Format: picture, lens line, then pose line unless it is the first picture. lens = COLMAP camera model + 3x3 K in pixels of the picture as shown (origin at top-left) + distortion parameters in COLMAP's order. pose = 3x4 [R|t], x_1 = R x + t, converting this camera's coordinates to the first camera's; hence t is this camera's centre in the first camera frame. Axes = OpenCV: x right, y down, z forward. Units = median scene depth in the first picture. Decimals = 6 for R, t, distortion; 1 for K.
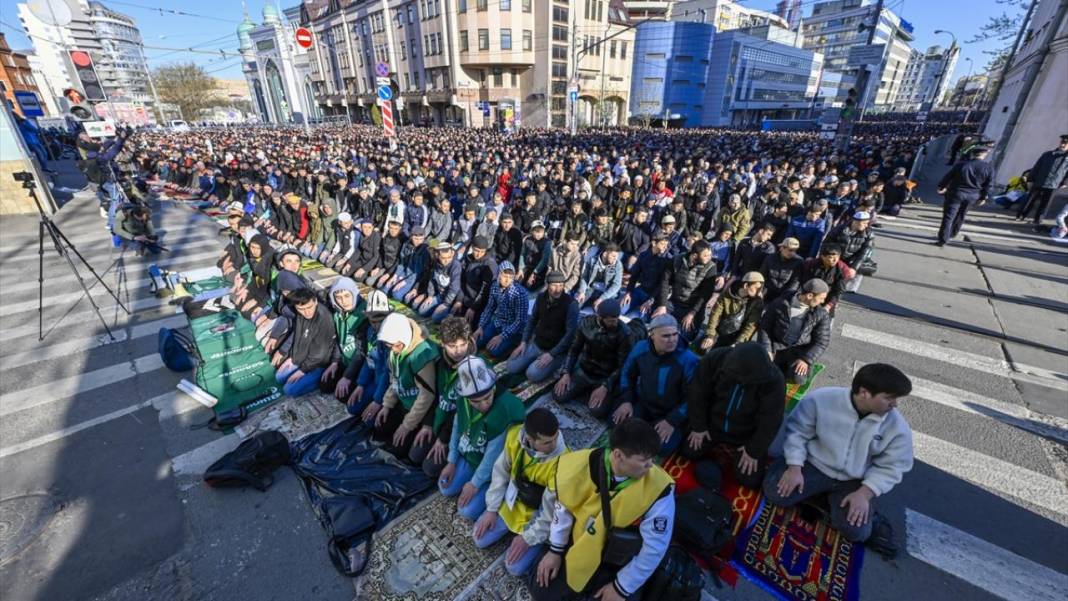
lens RADIAL K [[418.1, 0, 533.2], [0, 418.1, 295.9], [0, 0, 1]] dist [0.001794, -0.000086]
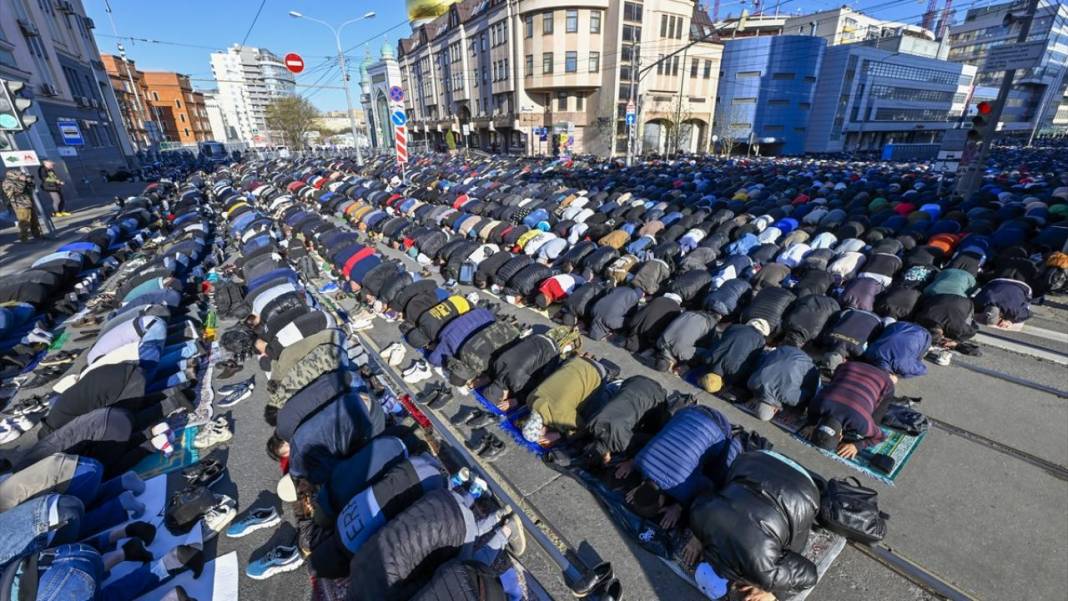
lens RADIAL K [[418.1, 0, 533.2], [0, 418.1, 295.9], [0, 0, 1]] dist [0.001794, -0.000086]
pose [[0.976435, 0.071766, -0.203528, 0.069866], [-0.081700, 0.995820, -0.040826, -0.030439], [0.199748, 0.056492, 0.978218, 0.067183]]
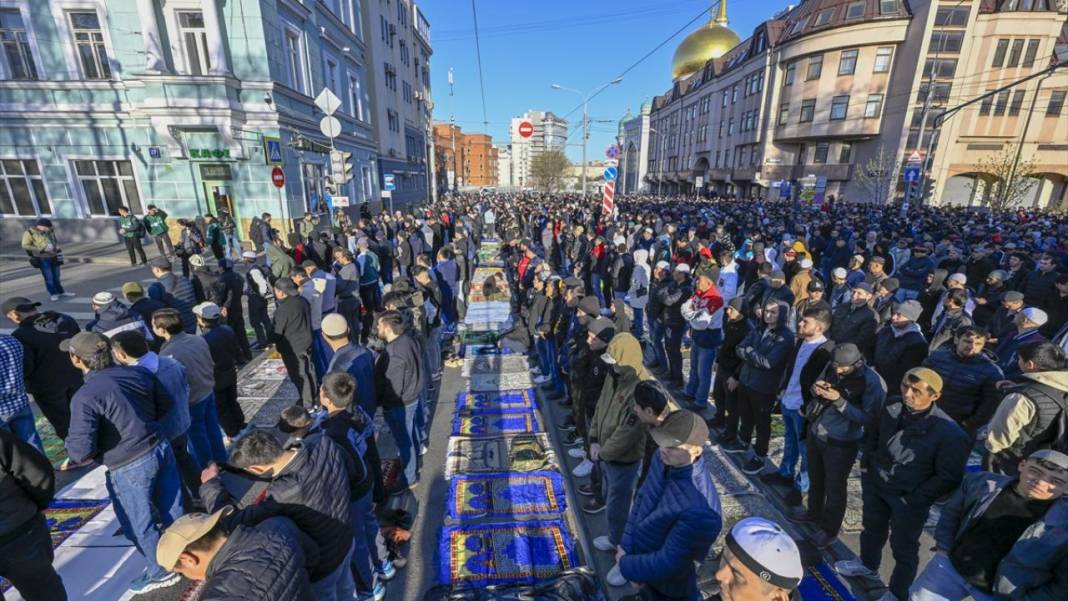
lens RADIAL K [[418.1, 0, 533.2], [0, 418.1, 295.9], [0, 0, 1]] dist [0.001794, -0.000086]
pose [[0.720580, 0.193949, -0.665694, 0.099474], [-0.295152, 0.954554, -0.041379, -0.047658], [0.627415, 0.226298, 0.745077, 0.088678]]
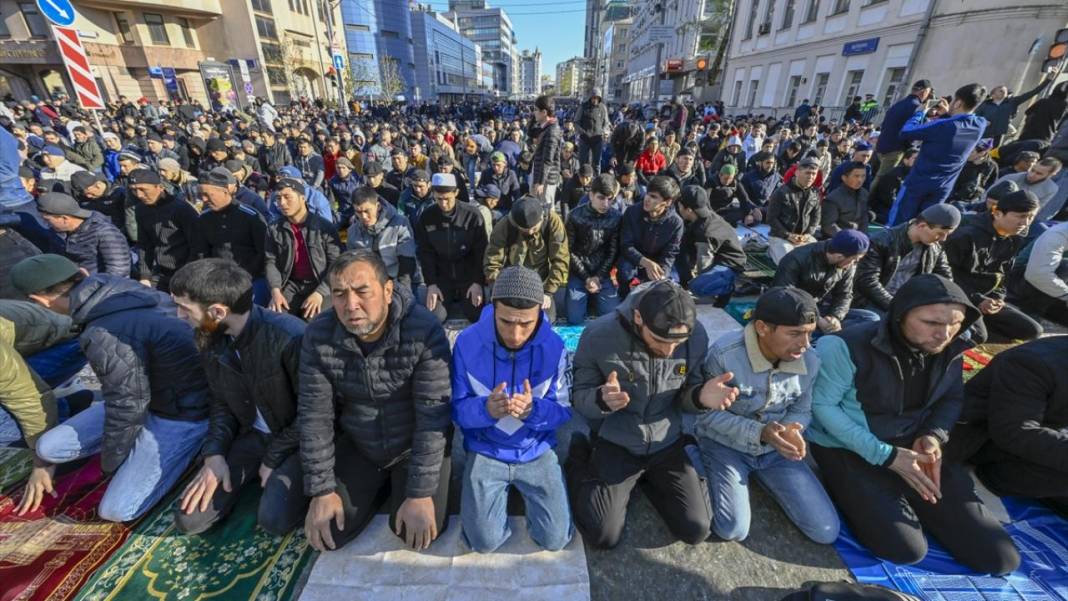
lens RADIAL K [[418.1, 0, 533.2], [0, 418.1, 295.9], [0, 0, 1]] dist [0.001794, -0.000086]
pose [[0.746712, -0.275975, 0.605193, -0.140099], [0.262310, 0.958303, 0.113349, -0.051443], [-0.611240, 0.074109, 0.787968, 0.162931]]
